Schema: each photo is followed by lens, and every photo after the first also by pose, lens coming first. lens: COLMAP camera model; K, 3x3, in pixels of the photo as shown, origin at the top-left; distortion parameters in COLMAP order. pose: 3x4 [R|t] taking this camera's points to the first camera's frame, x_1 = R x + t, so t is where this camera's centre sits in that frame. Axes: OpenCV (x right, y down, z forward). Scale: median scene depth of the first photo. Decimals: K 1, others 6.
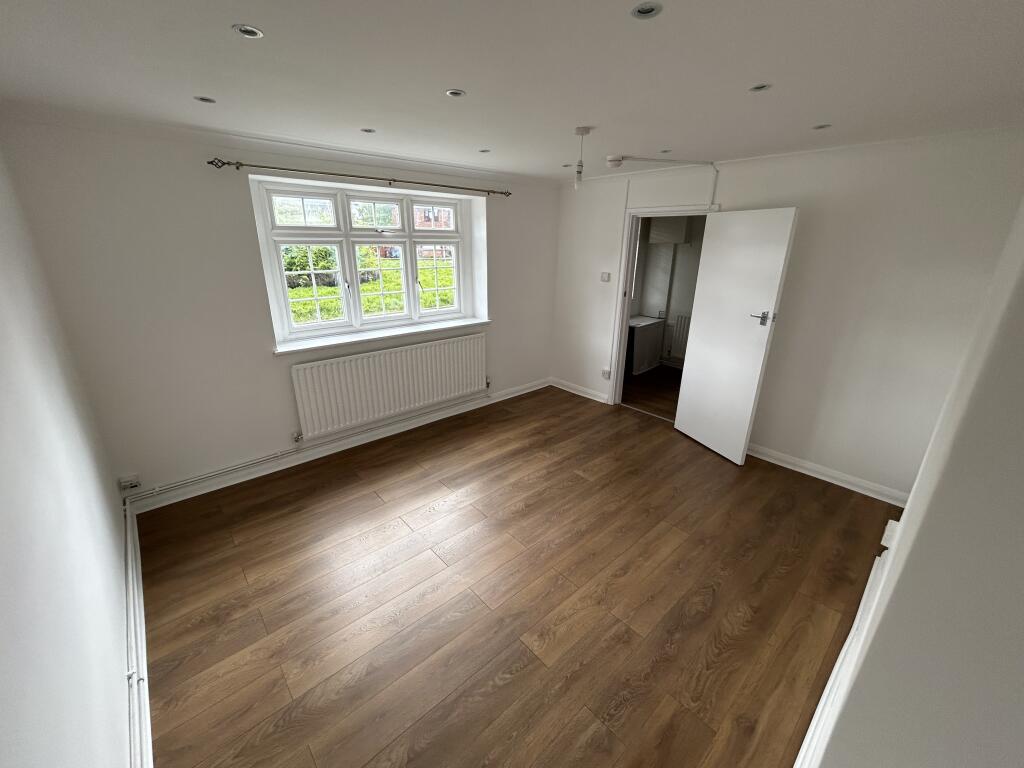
lens RADIAL K [[414.3, 0, 512.0], [0, 414.3, 384.0], [0, 0, 1]] dist [-0.001893, -0.000009]
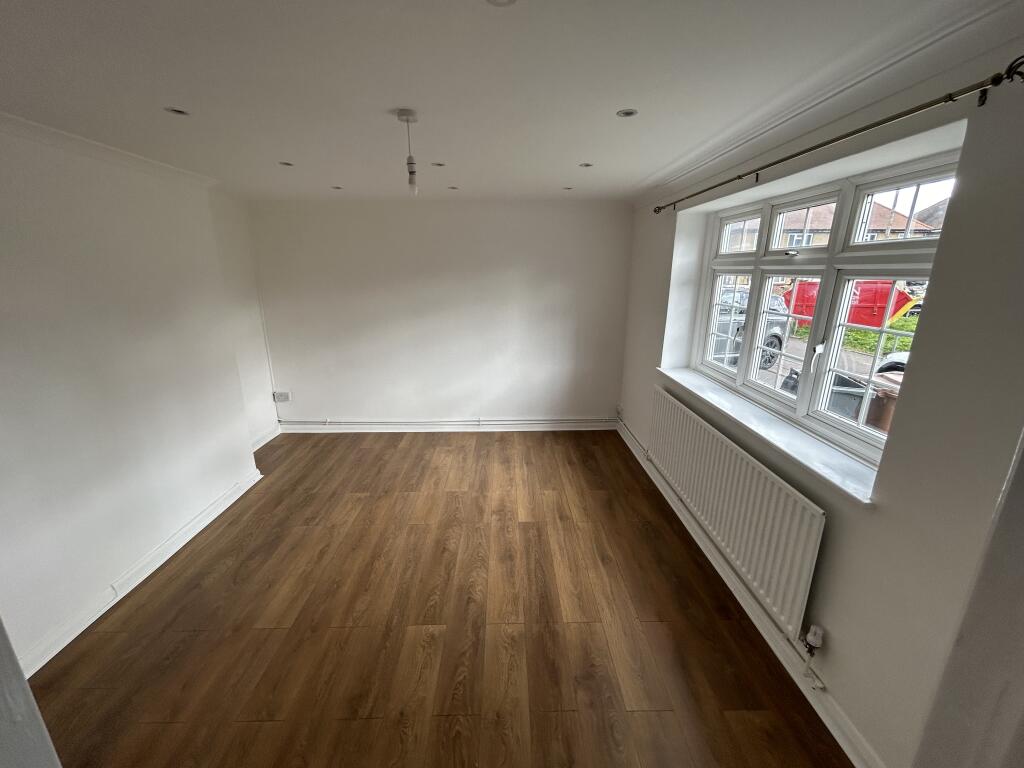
lens RADIAL K [[414.3, 0, 512.0], [0, 414.3, 384.0], [0, 0, 1]] dist [-0.001893, -0.000009]
pose [[-0.654300, 0.194025, -0.730921, 0.539155], [-0.254434, 0.853700, 0.454379, -0.474485], [0.712148, 0.483271, -0.509210, 1.390988]]
